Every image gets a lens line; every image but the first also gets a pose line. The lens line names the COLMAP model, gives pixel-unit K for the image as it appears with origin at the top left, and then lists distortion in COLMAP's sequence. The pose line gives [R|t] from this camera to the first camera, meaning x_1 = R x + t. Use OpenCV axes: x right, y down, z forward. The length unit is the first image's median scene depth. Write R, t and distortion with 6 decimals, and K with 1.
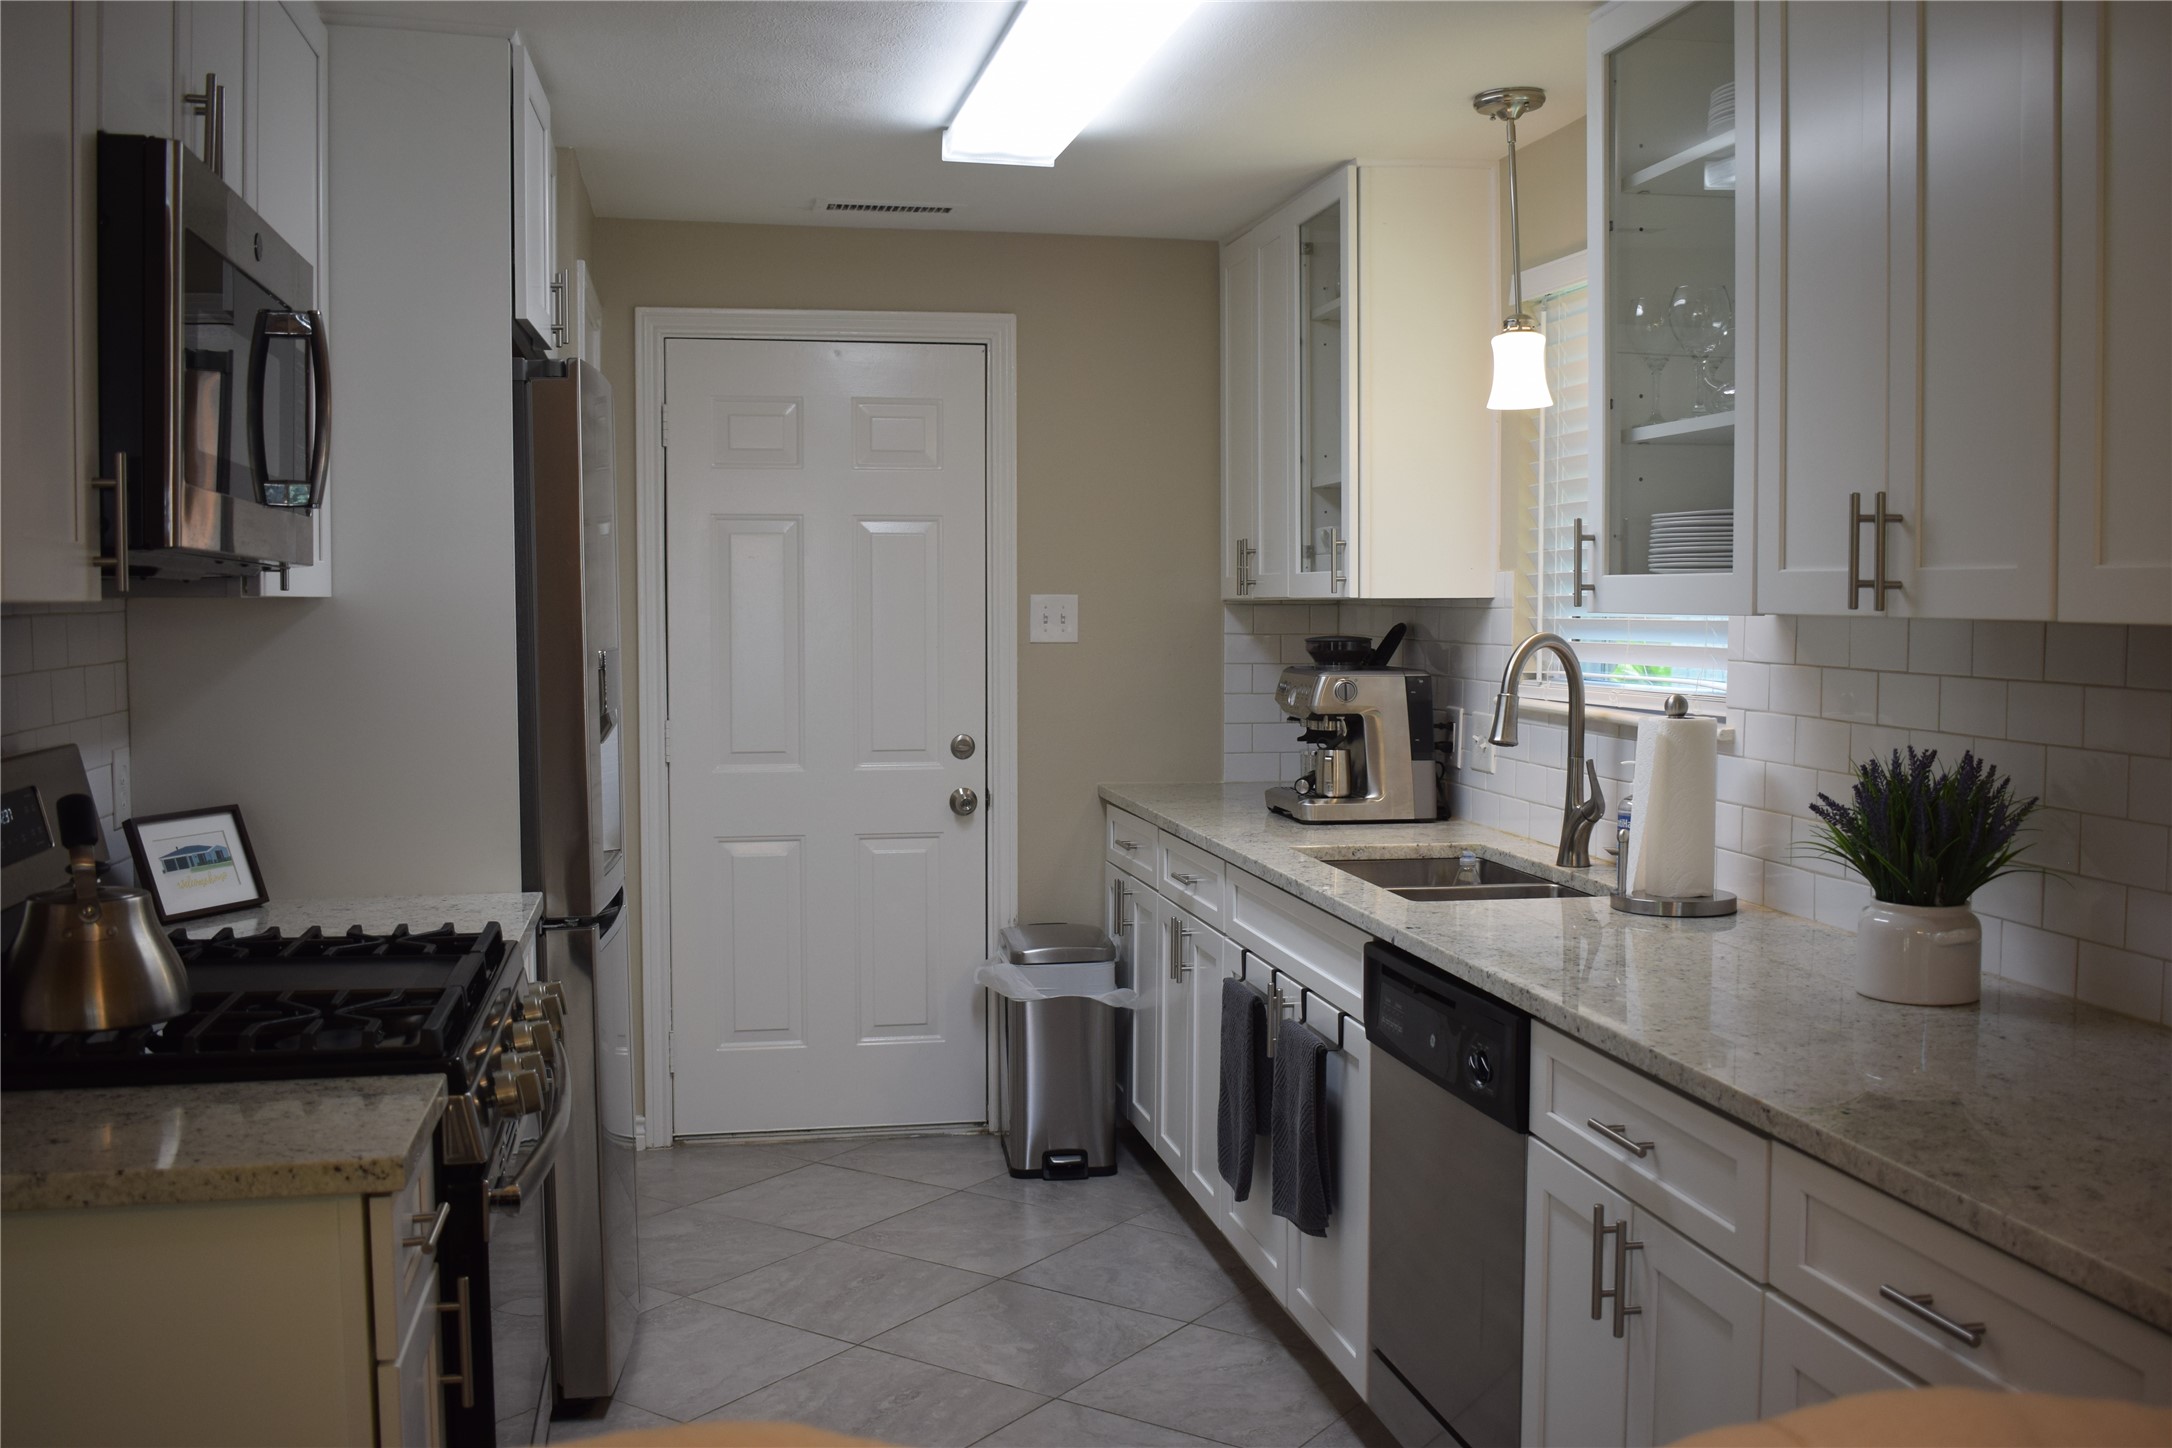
lens RADIAL K [[2031.2, 0, 1086.0], [0, 2031.2, 724.0], [0, 0, 1]] dist [-0.077113, 0.010890]
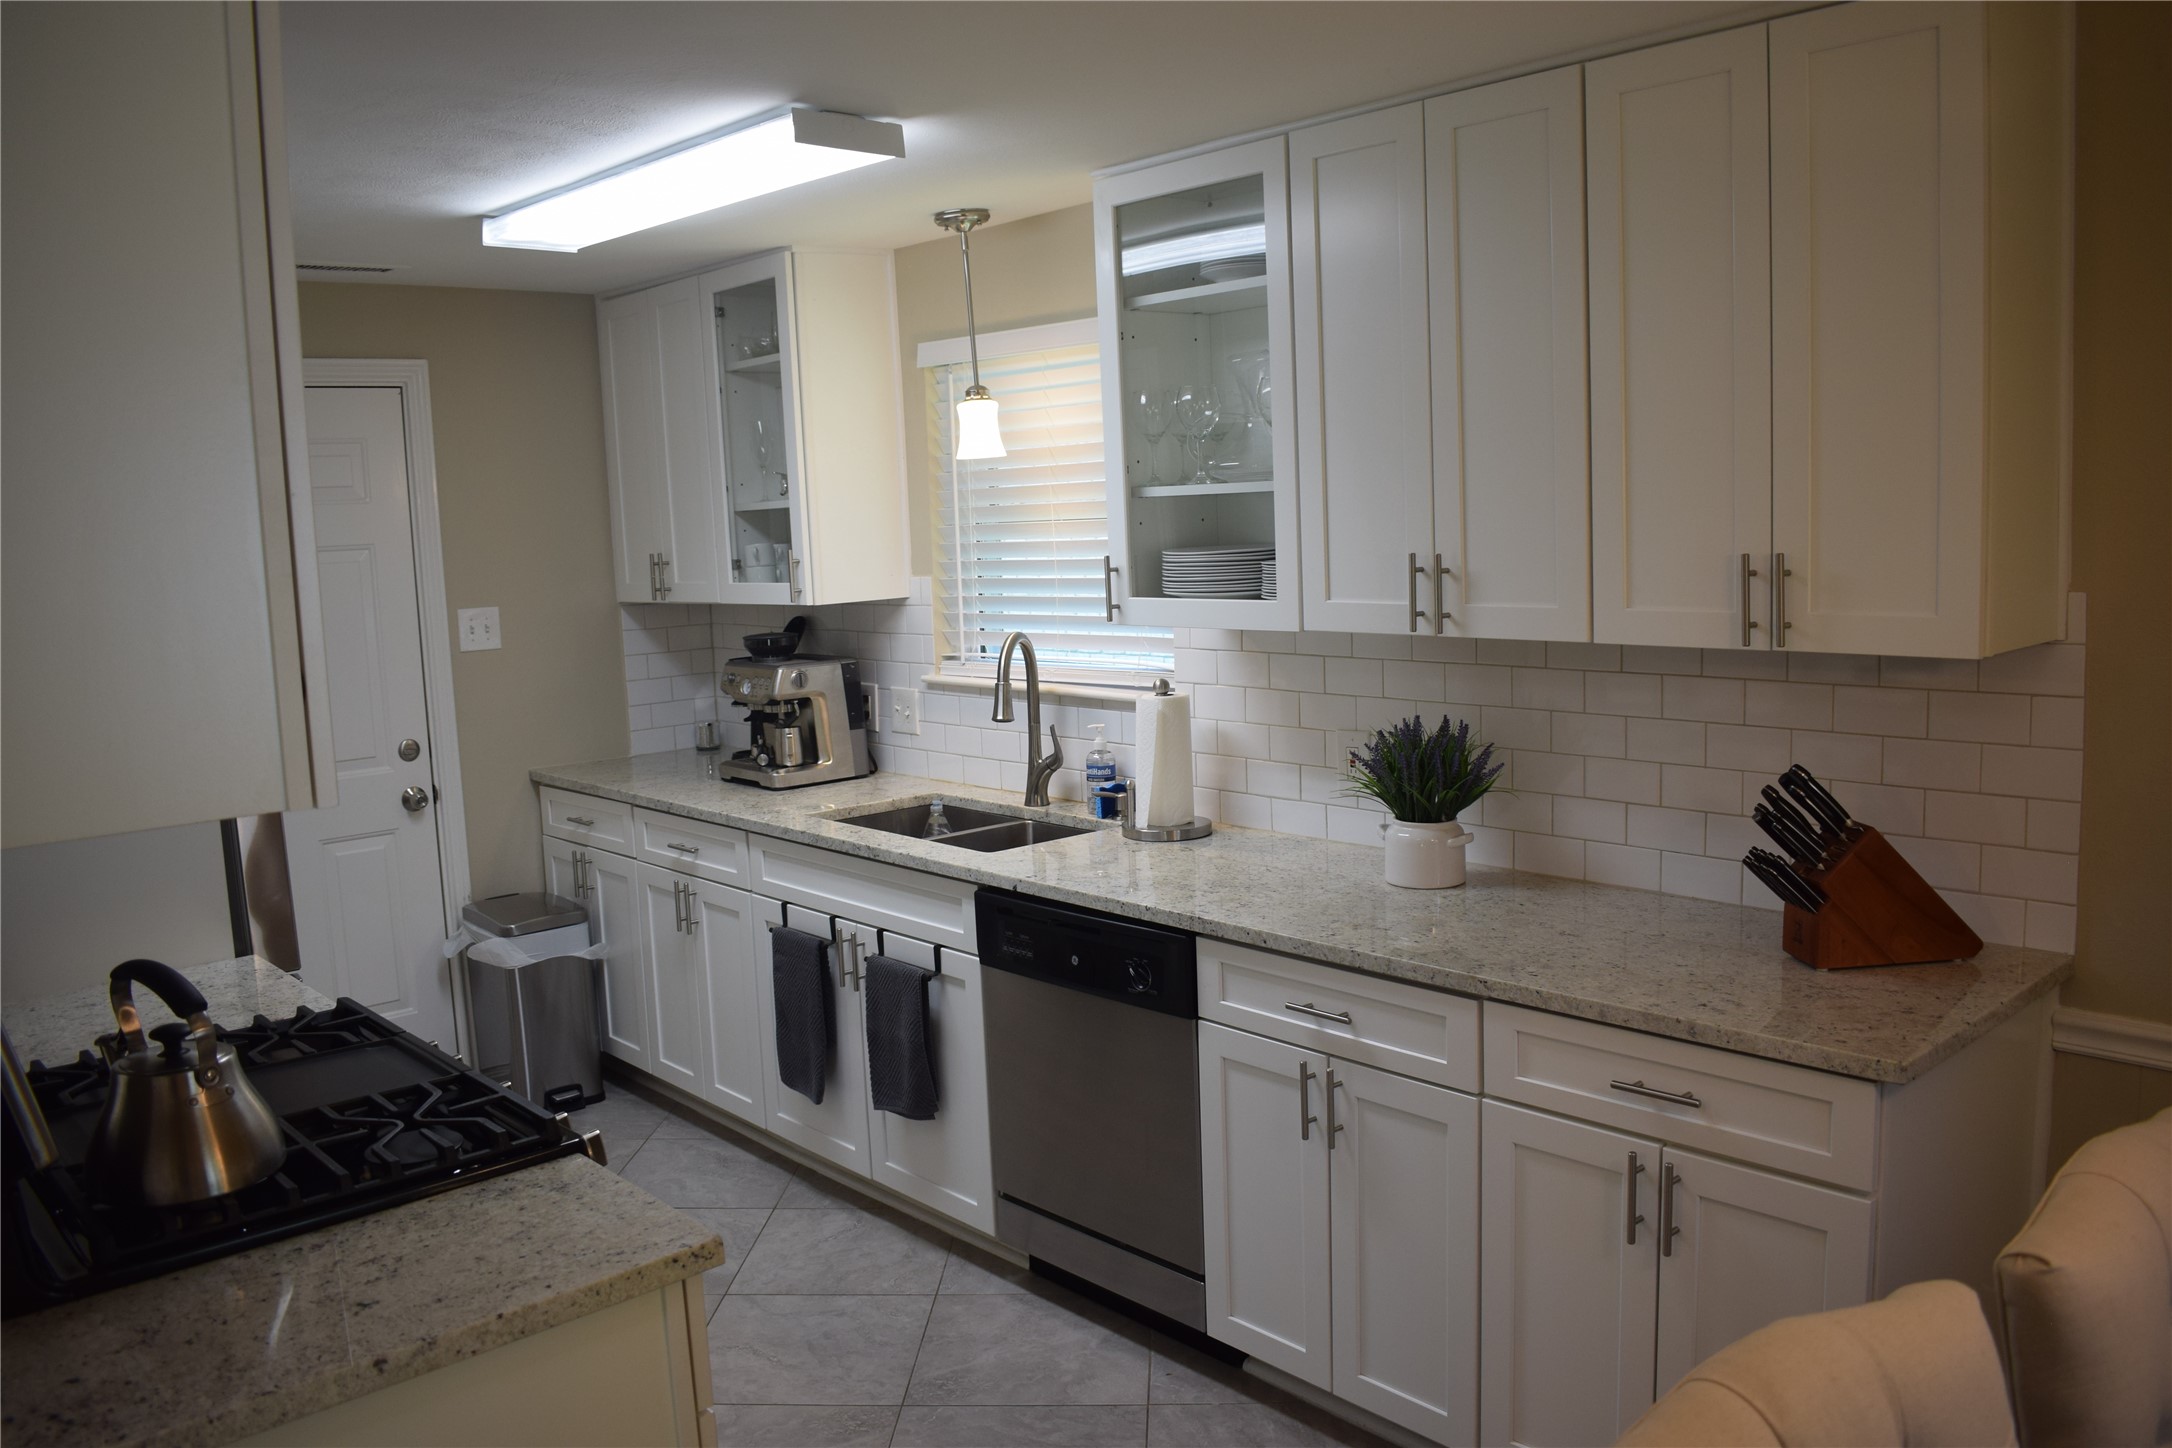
lens RADIAL K [[1687.0, 0, 1086.0], [0, 1687.0, 724.0], [0, 0, 1]] dist [-0.092646, 0.013711]
pose [[0.858029, -0.097878, 0.504188, -0.296332], [0.071046, 0.994855, 0.072224, -0.062908], [-0.508663, -0.026150, 0.860568, 0.038341]]
